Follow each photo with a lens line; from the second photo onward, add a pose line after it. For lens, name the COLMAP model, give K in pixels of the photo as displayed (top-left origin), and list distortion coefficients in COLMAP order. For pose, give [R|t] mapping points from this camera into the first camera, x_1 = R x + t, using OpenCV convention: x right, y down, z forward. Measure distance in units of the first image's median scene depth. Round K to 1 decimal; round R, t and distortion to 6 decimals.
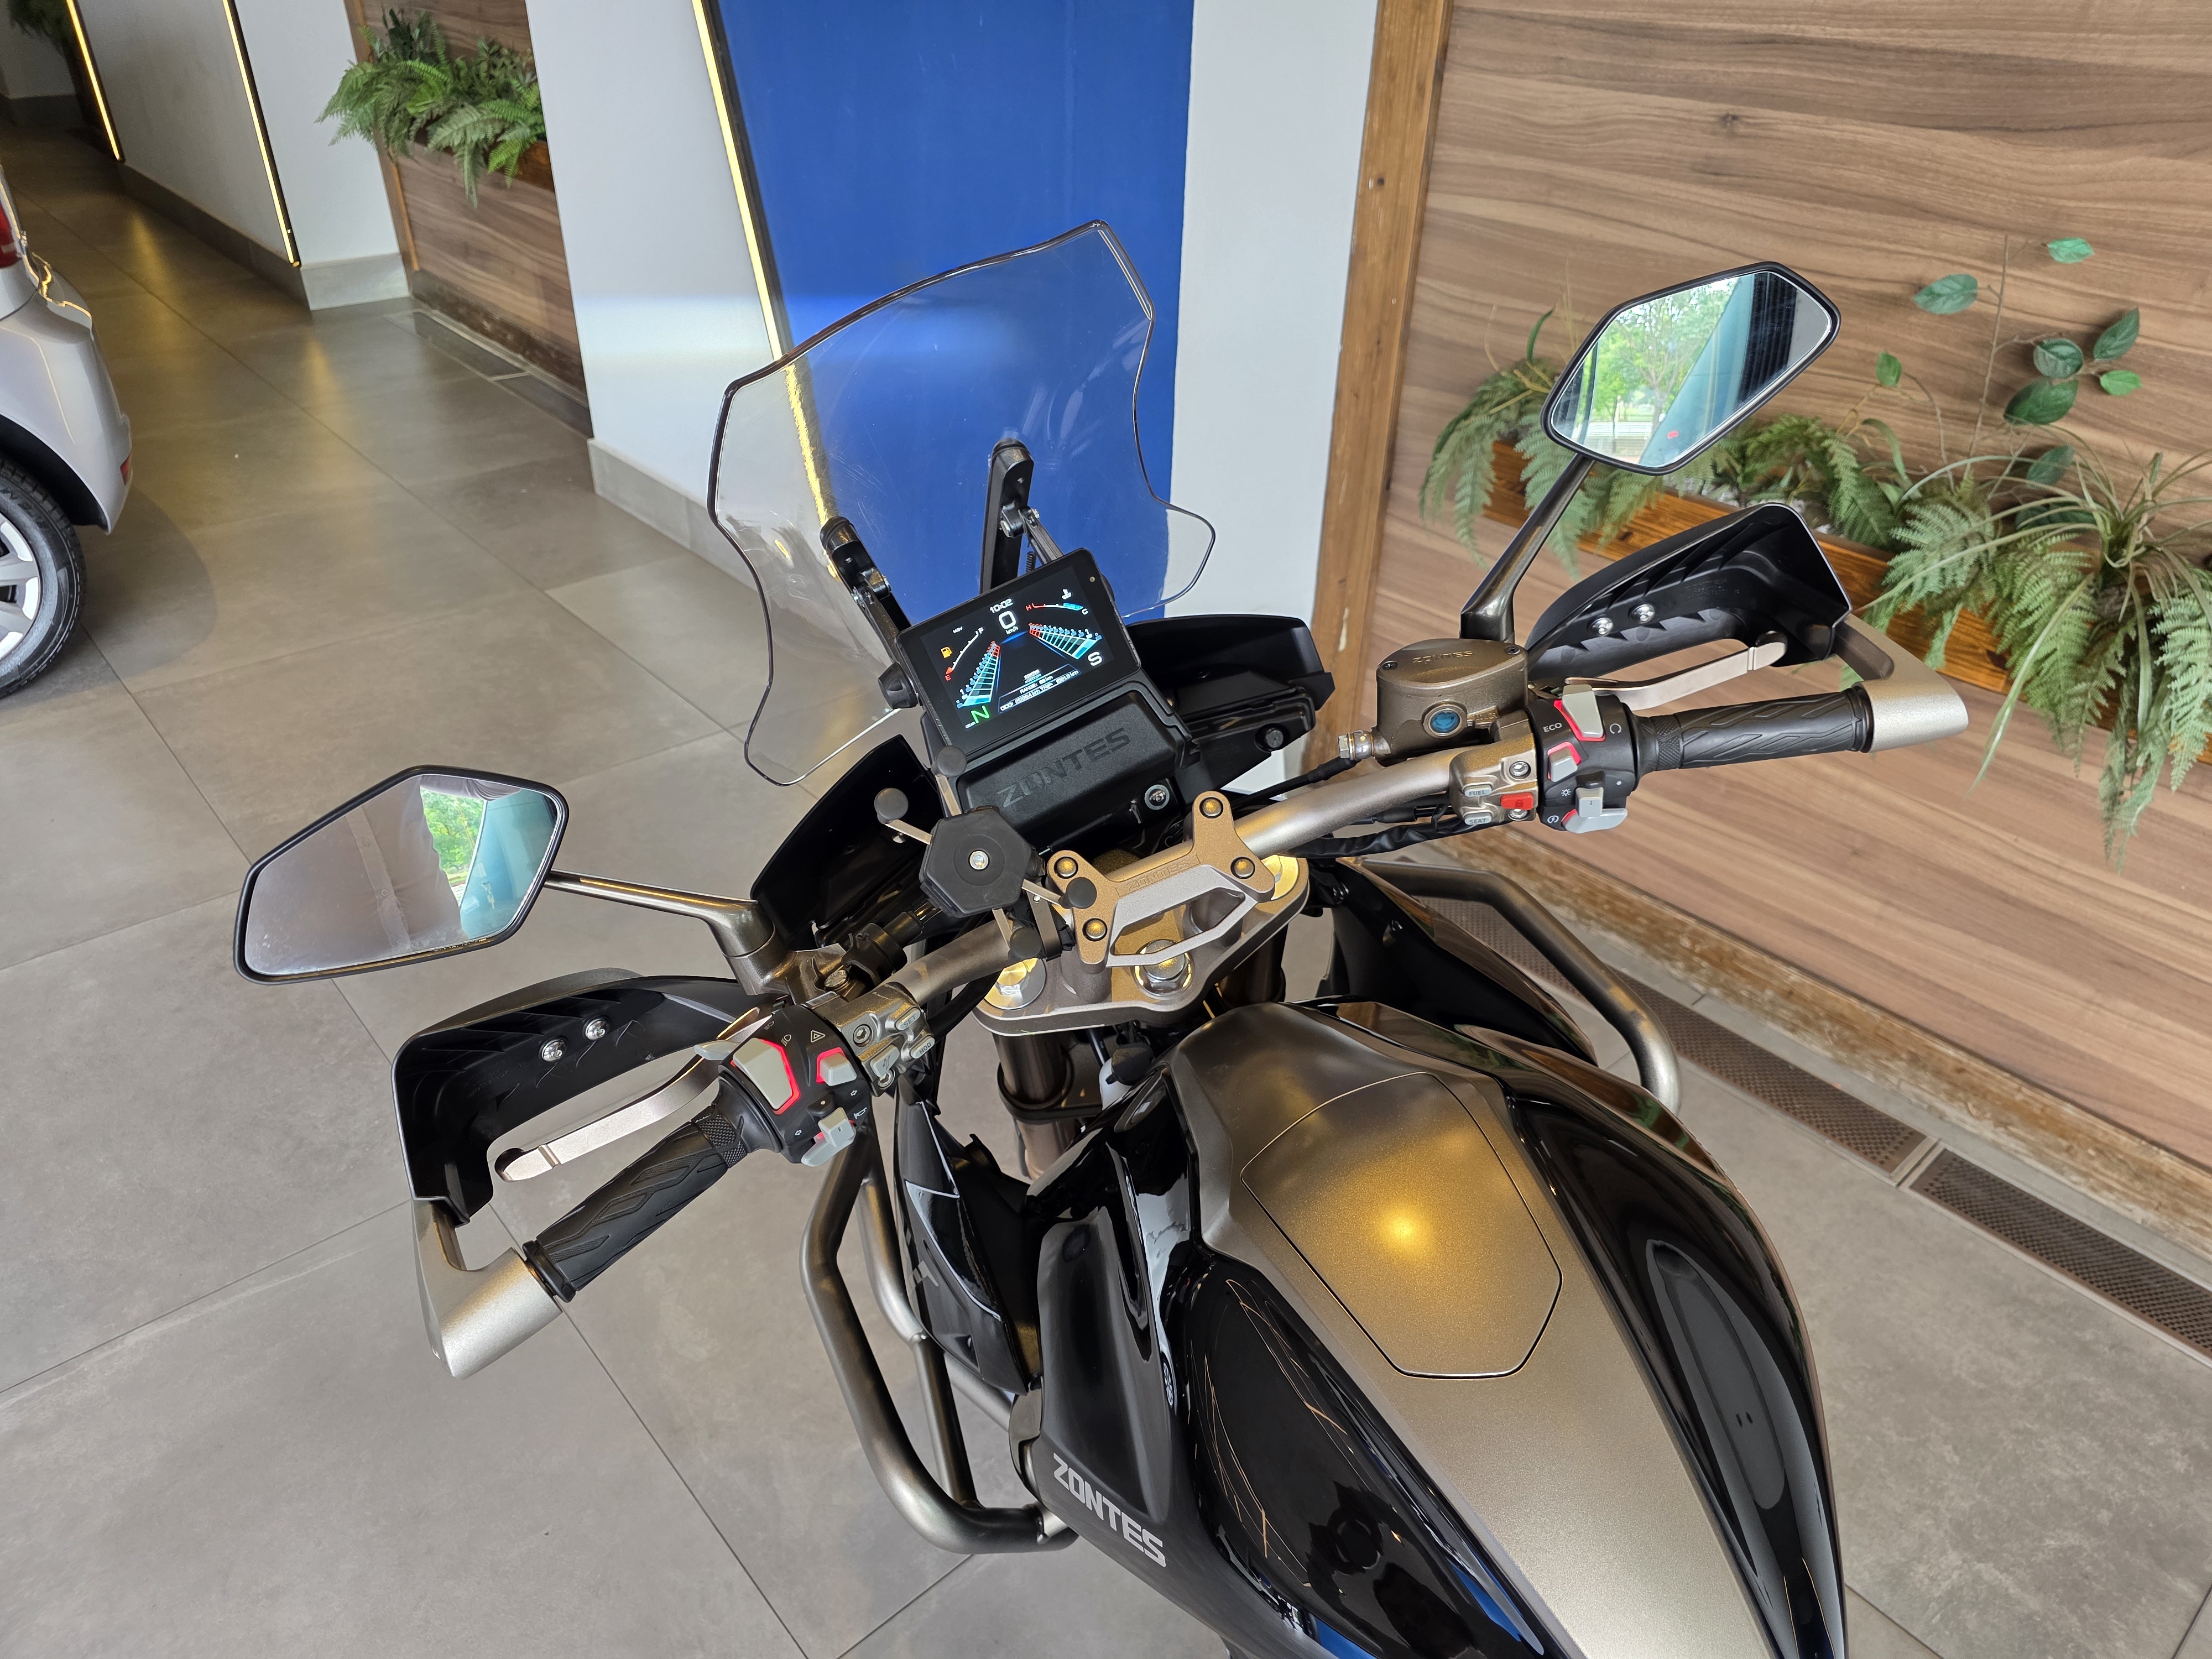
lens RADIAL K [[1501.8, 0, 1106.0], [0, 1501.8, 829.5], [0, 0, 1]] dist [0.035144, -0.026792]
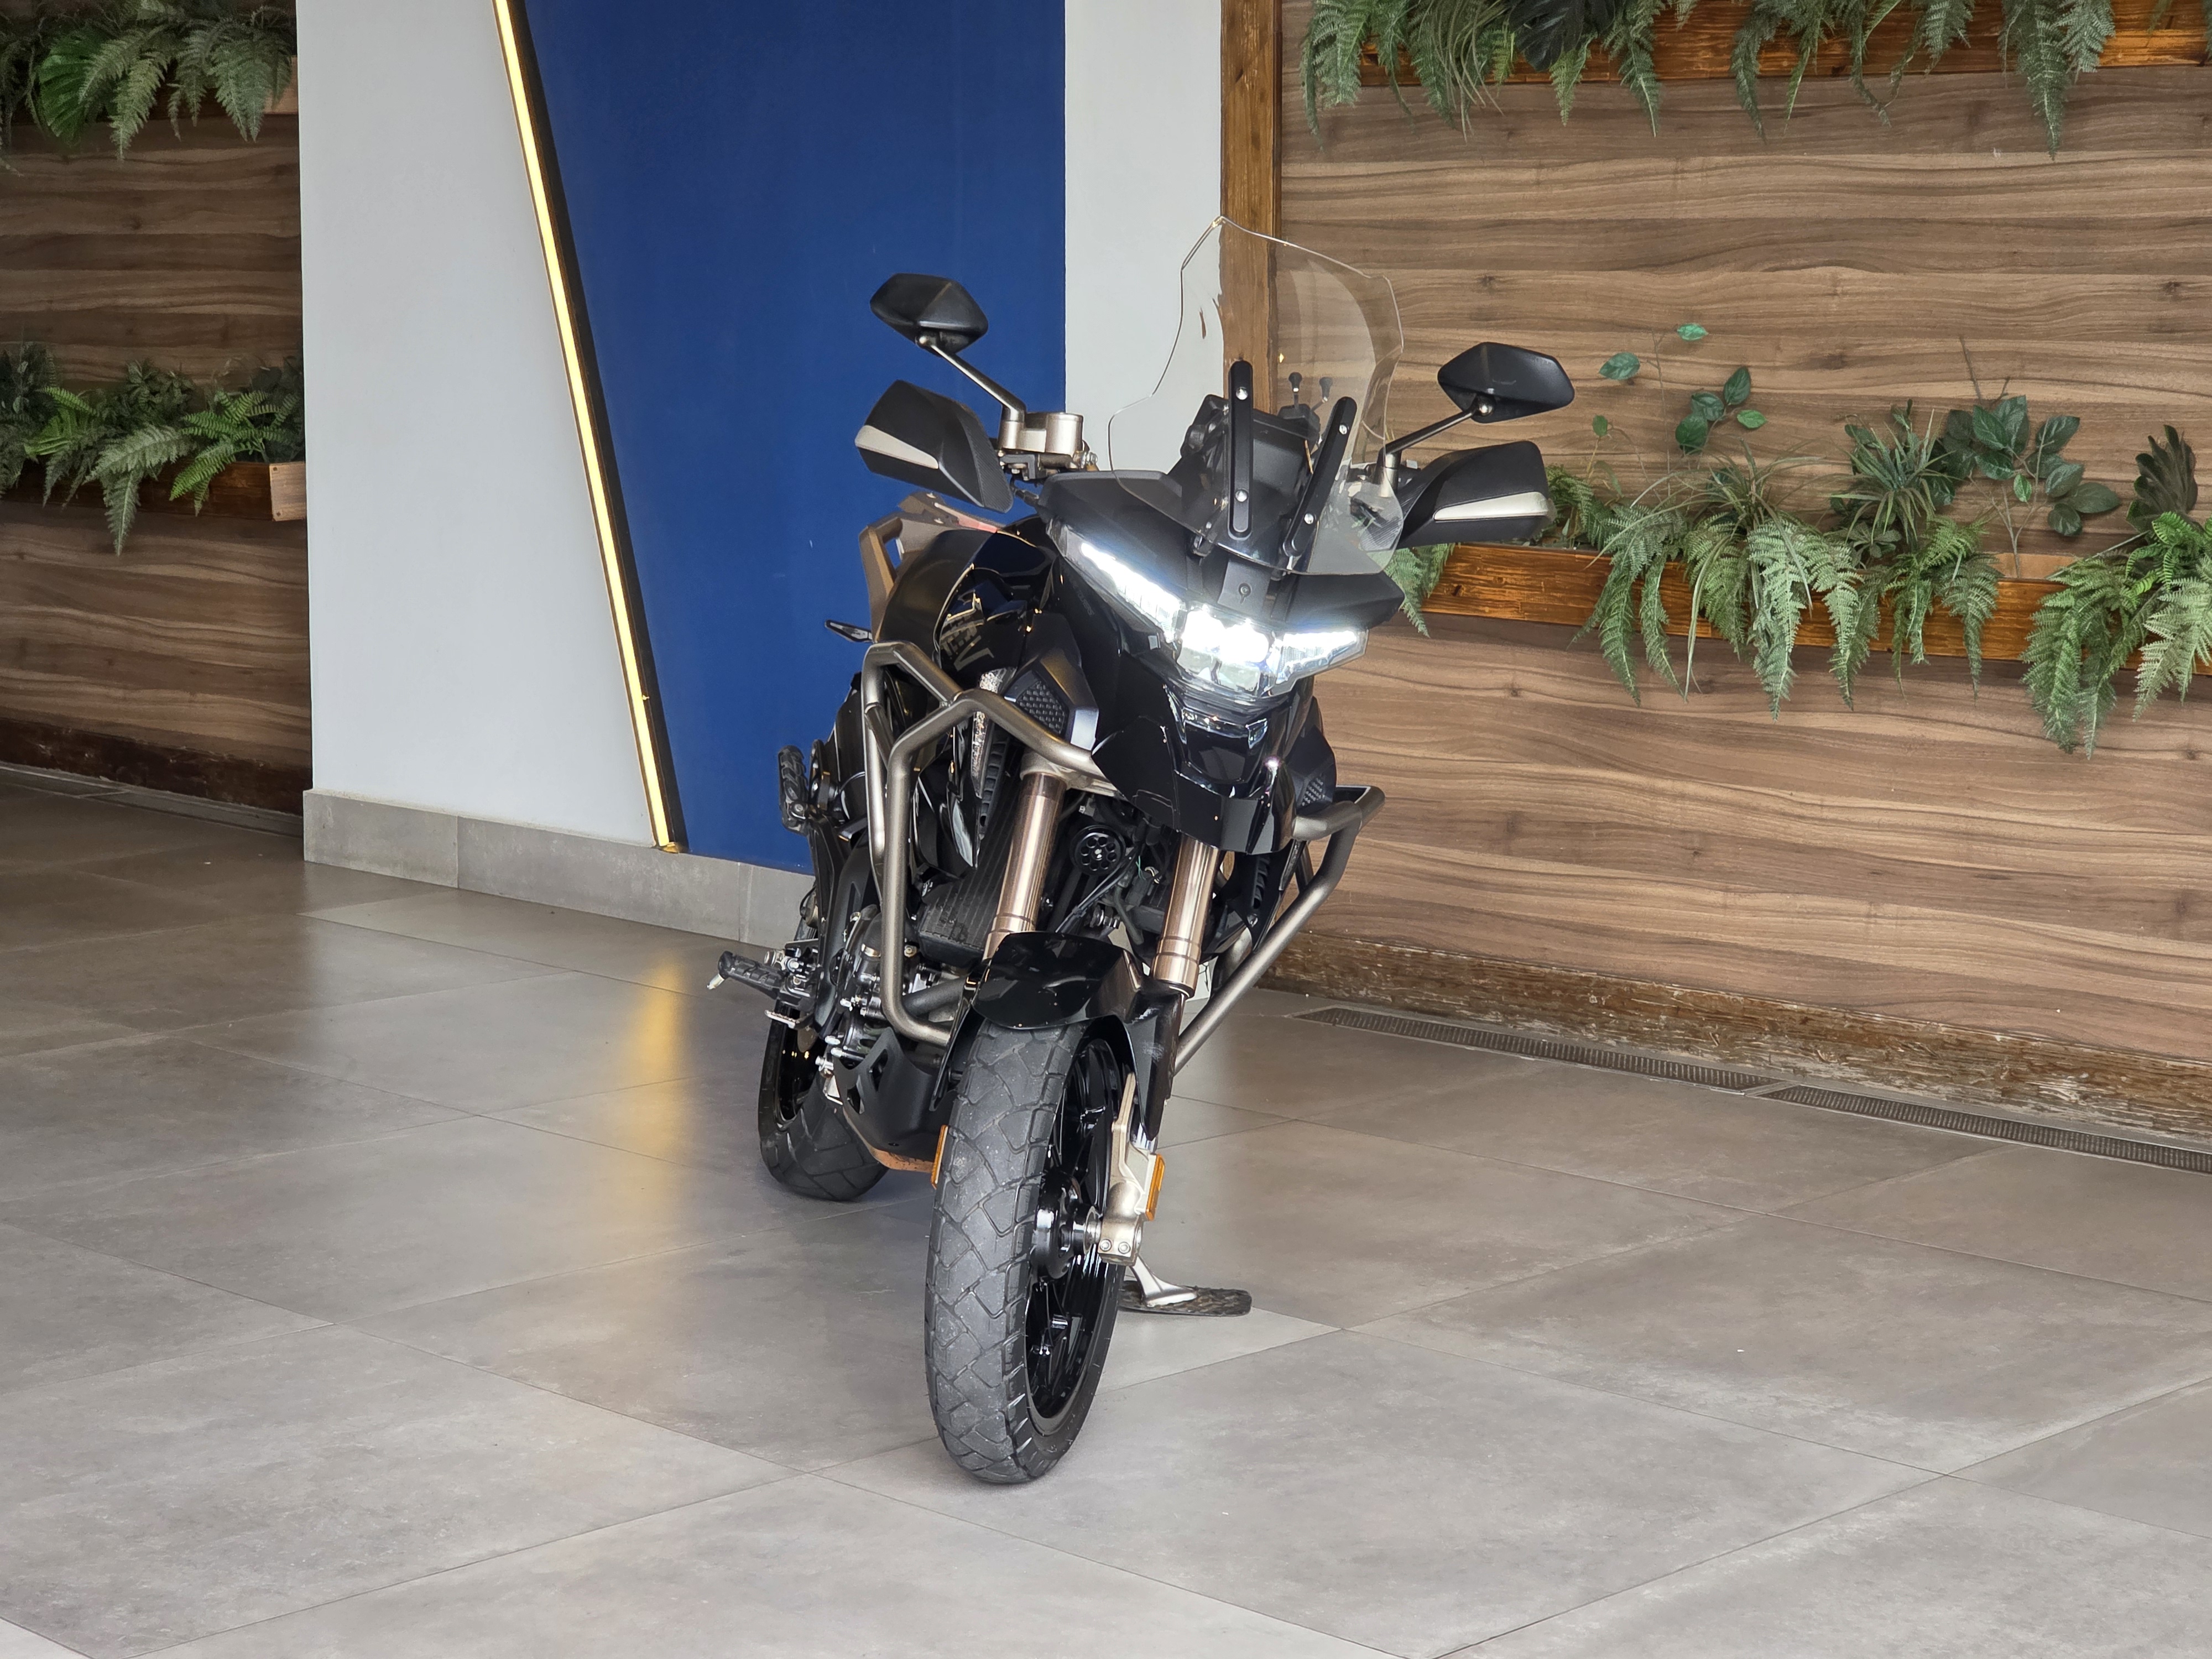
lens RADIAL K [[4266.0, 0, 1106.0], [0, 4266.0, 829.5], [0, 0, 1]] dist [0.031212, 0.102416]
pose [[0.997011, -0.033254, 0.069737, -0.170956], [0.059135, 0.909344, -0.411822, 1.359060], [-0.049720, 0.414715, 0.908592, -1.980804]]
